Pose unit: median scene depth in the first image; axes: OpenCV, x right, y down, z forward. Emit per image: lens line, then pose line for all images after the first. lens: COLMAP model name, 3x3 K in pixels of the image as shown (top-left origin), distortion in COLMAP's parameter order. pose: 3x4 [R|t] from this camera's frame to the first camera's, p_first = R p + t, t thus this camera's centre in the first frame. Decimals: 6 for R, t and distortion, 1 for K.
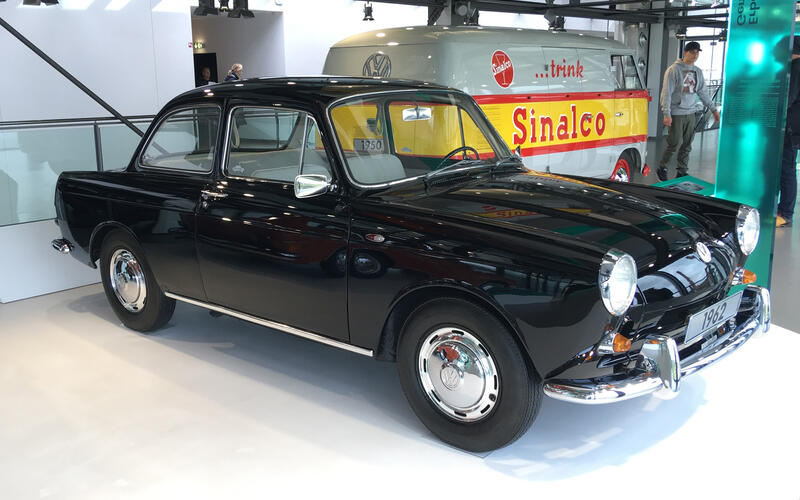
lens RADIAL K [[821.3, 0, 400.0], [0, 821.3, 250.0], [0, 0, 1]] dist [-0.000127, -0.001706]
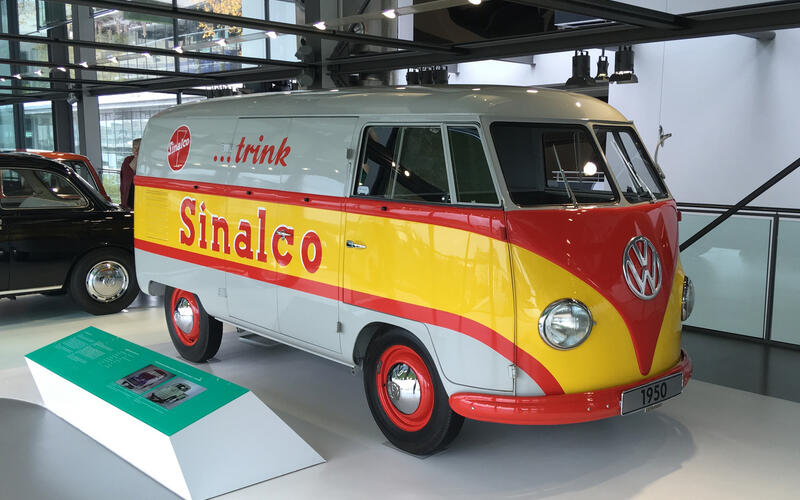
lens RADIAL K [[821.3, 0, 400.0], [0, 821.3, 250.0], [0, 0, 1]] dist [-0.000127, -0.001706]
pose [[-0.078095, 0.134625, -0.987814, 0.838514], [-0.227083, 0.962392, 0.149113, -0.268138], [0.970739, 0.235961, -0.044587, 1.159960]]
